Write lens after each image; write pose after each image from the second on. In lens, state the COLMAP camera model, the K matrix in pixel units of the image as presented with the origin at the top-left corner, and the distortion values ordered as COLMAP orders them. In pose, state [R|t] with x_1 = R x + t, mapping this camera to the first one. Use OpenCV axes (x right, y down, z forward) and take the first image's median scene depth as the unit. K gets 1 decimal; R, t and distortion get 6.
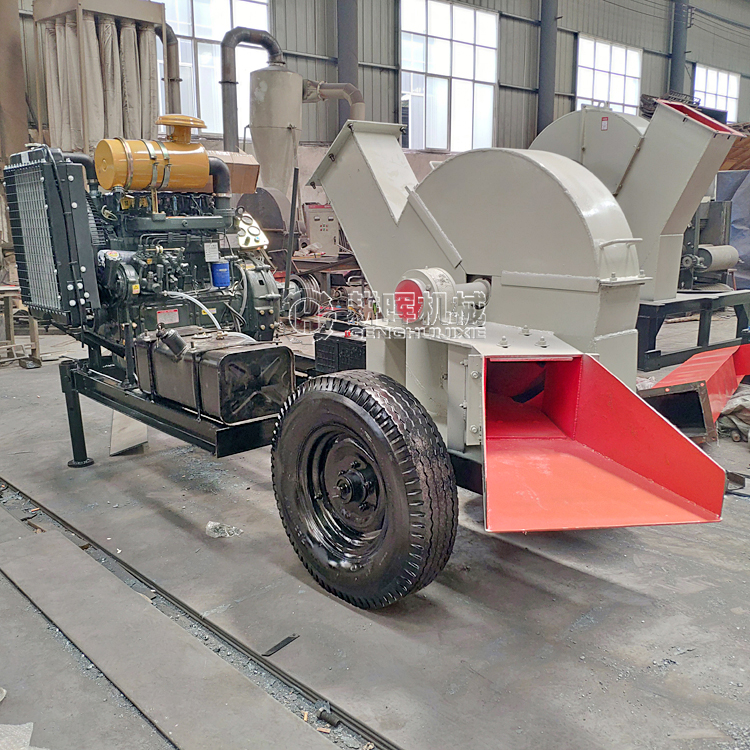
lens RADIAL K [[812.0, 0, 375.0], [0, 812.0, 375.0], [0, 0, 1]] dist [0.232022, -0.483155]
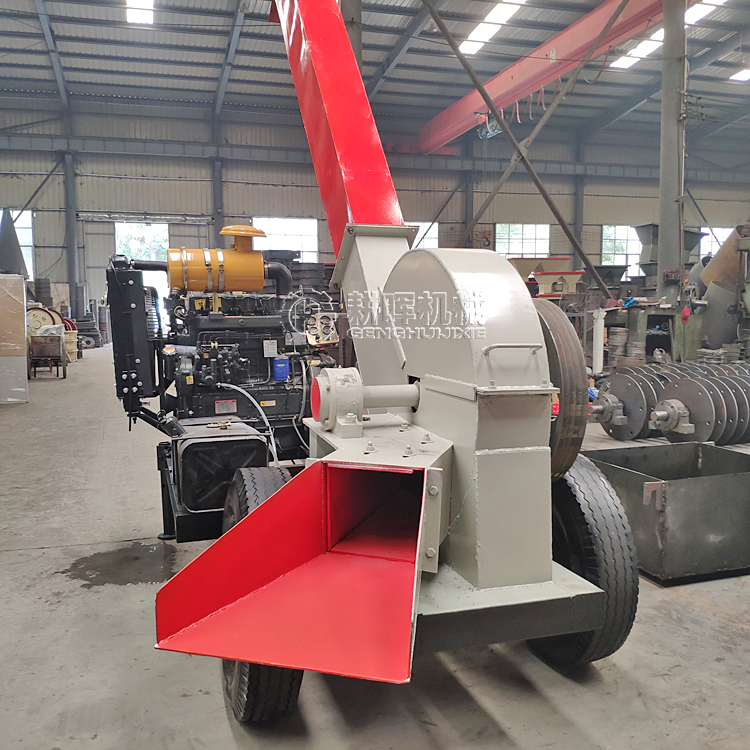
lens RADIAL K [[812.0, 0, 375.0], [0, 812.0, 375.0], [0, 0, 1]] dist [0.232022, -0.483155]
pose [[0.912146, 0.036906, -0.408199, 0.381869], [-0.085789, 0.991068, -0.102097, -0.020337], [0.400786, 0.128146, 0.907166, 0.104928]]
